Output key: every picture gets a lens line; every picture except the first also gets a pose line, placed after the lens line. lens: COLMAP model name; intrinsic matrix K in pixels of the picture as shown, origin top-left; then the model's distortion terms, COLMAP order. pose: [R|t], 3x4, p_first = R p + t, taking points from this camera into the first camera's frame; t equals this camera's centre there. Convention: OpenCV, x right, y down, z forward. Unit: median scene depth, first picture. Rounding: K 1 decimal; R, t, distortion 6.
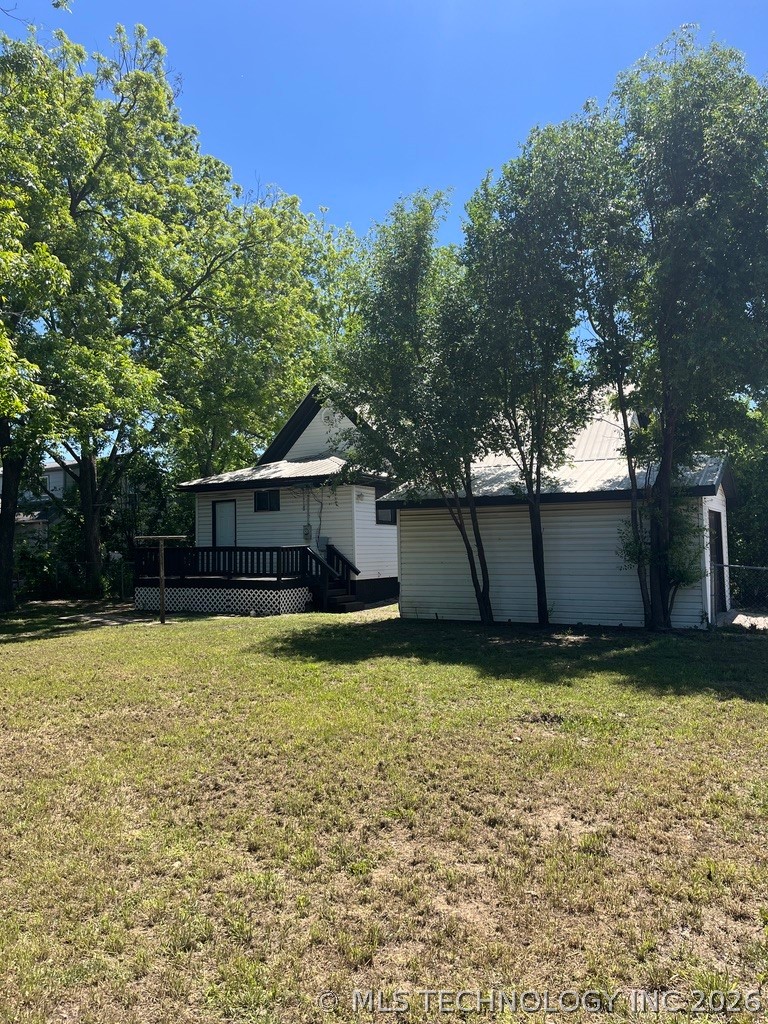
lens RADIAL K [[783.9, 0, 379.7], [0, 783.9, 514.6], [0, 0, 1]] dist [0.067249, -0.094273]
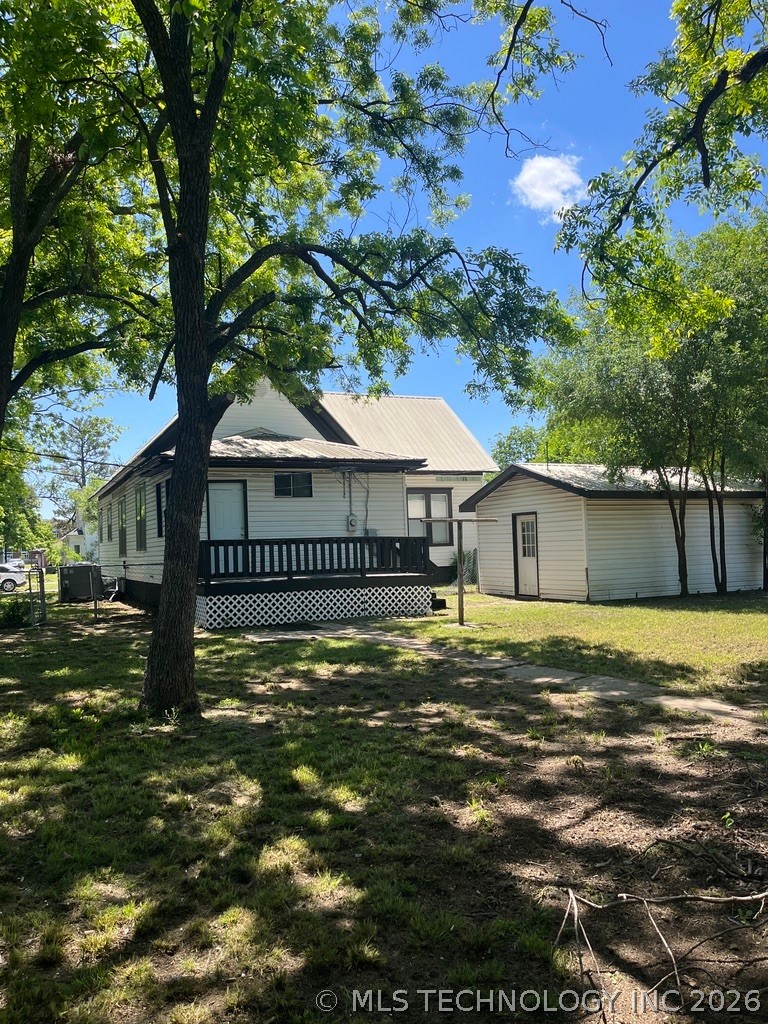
lens RADIAL K [[783.9, 0, 379.7], [0, 783.9, 514.6], [0, 0, 1]] dist [0.067249, -0.094273]
pose [[0.597277, 0.014689, 0.801900, -0.782800], [-0.019038, 0.999810, -0.004134, 0.017266], [-0.801809, -0.012798, 0.597443, 0.443271]]
